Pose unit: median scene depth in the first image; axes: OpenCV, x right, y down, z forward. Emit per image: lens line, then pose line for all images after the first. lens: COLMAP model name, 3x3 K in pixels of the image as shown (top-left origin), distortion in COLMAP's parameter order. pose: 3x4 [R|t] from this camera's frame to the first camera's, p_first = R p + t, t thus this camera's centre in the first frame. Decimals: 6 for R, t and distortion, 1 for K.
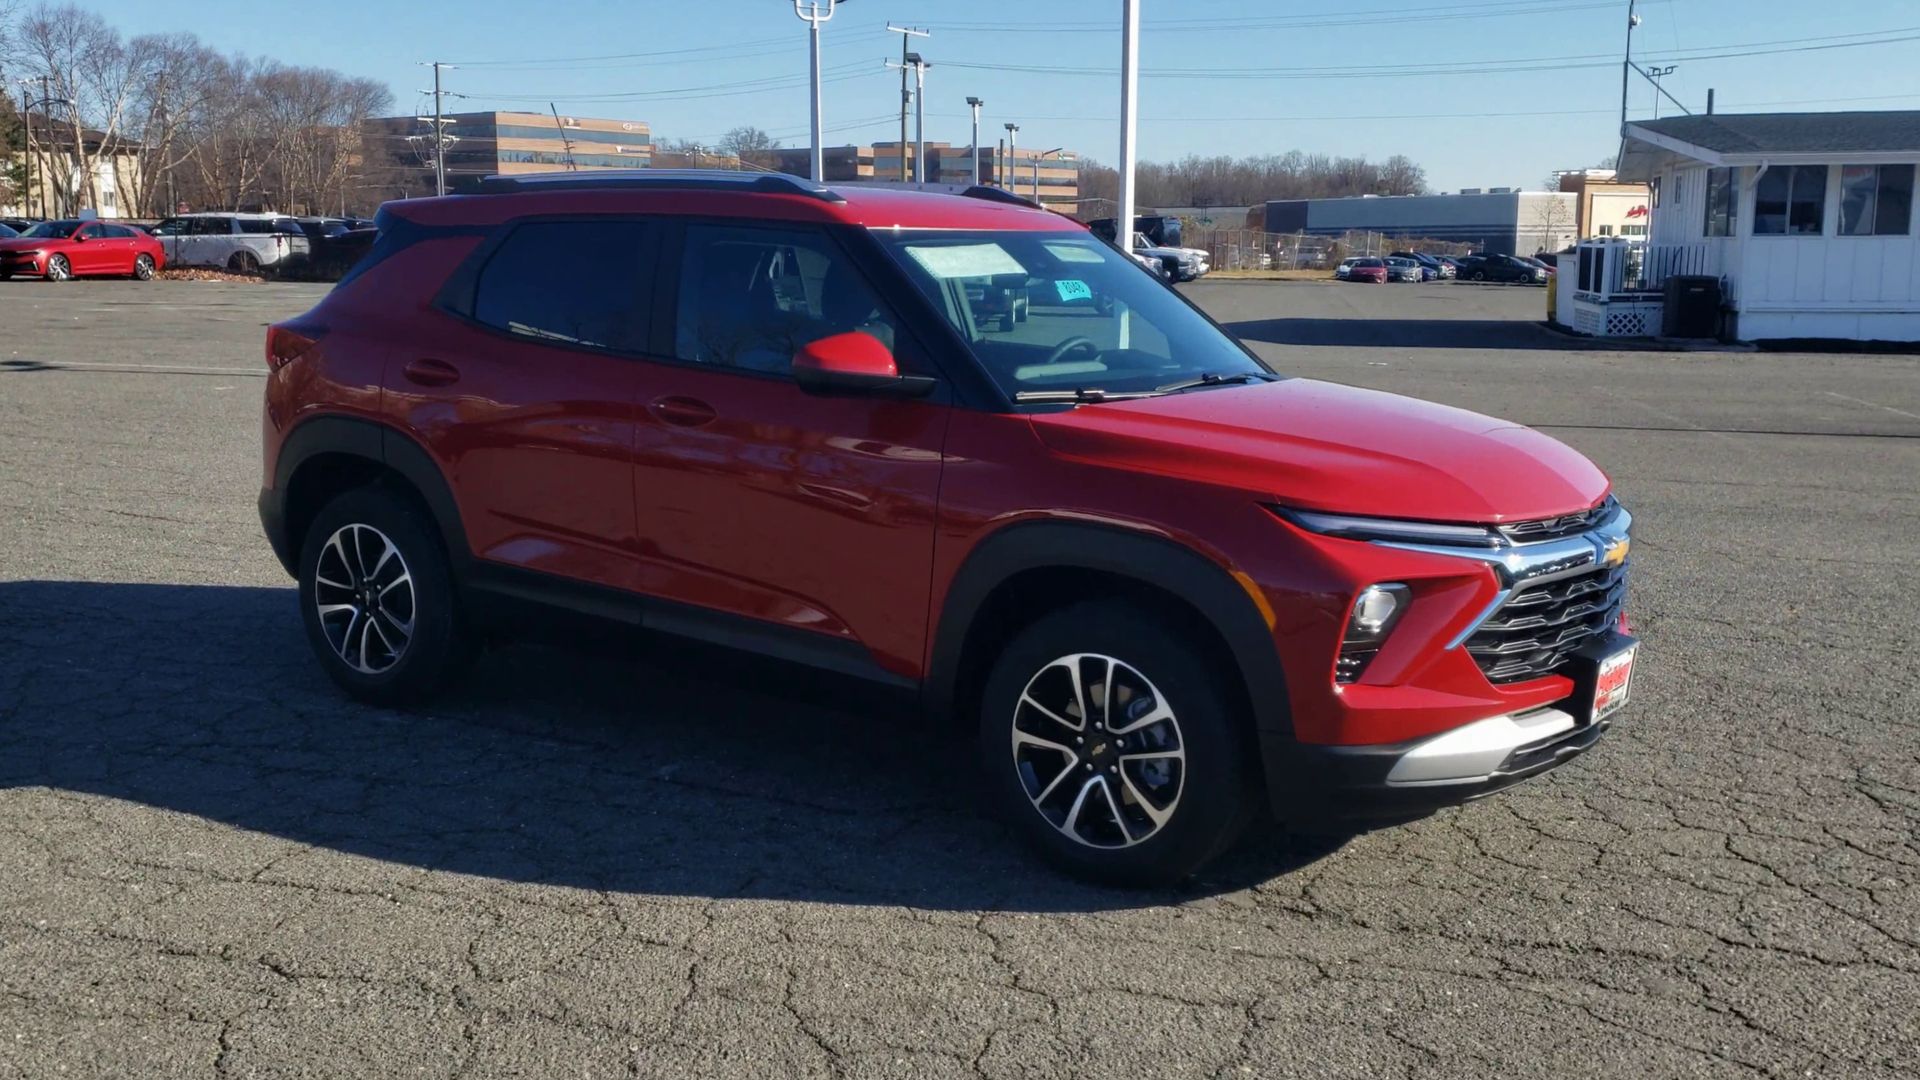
lens RADIAL K [[1961.0, 0, 960.0], [0, 1961.0, 540.0], [0, 0, 1]] dist [0.199804, -0.755360]
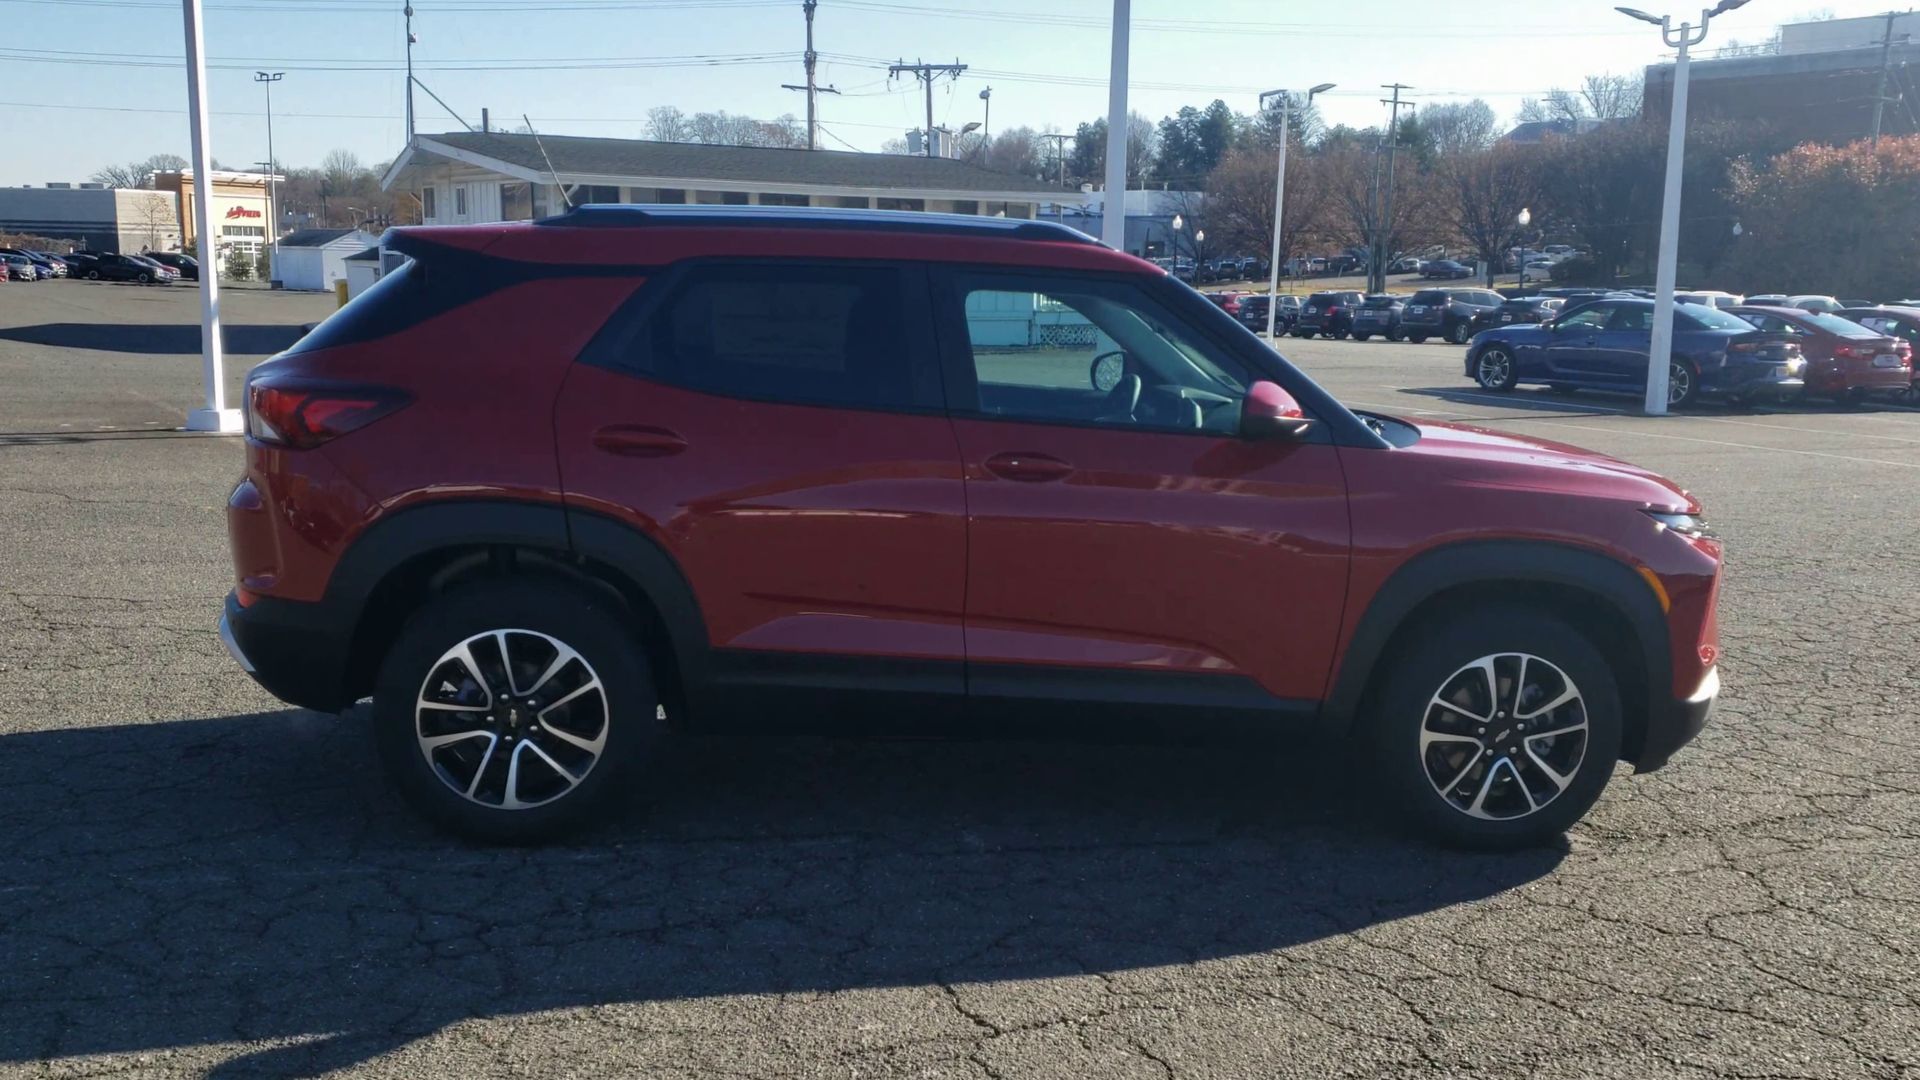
lens RADIAL K [[1911.4, 0, 960.0], [0, 1911.4, 540.0], [0, 0, 1]] dist [0.060000, -0.005735]
pose [[0.738942, -0.089670, 0.667775, -0.736581], [0.085824, 0.995558, 0.038714, -0.063611], [-0.668280, 0.028703, 0.743355, 0.302230]]
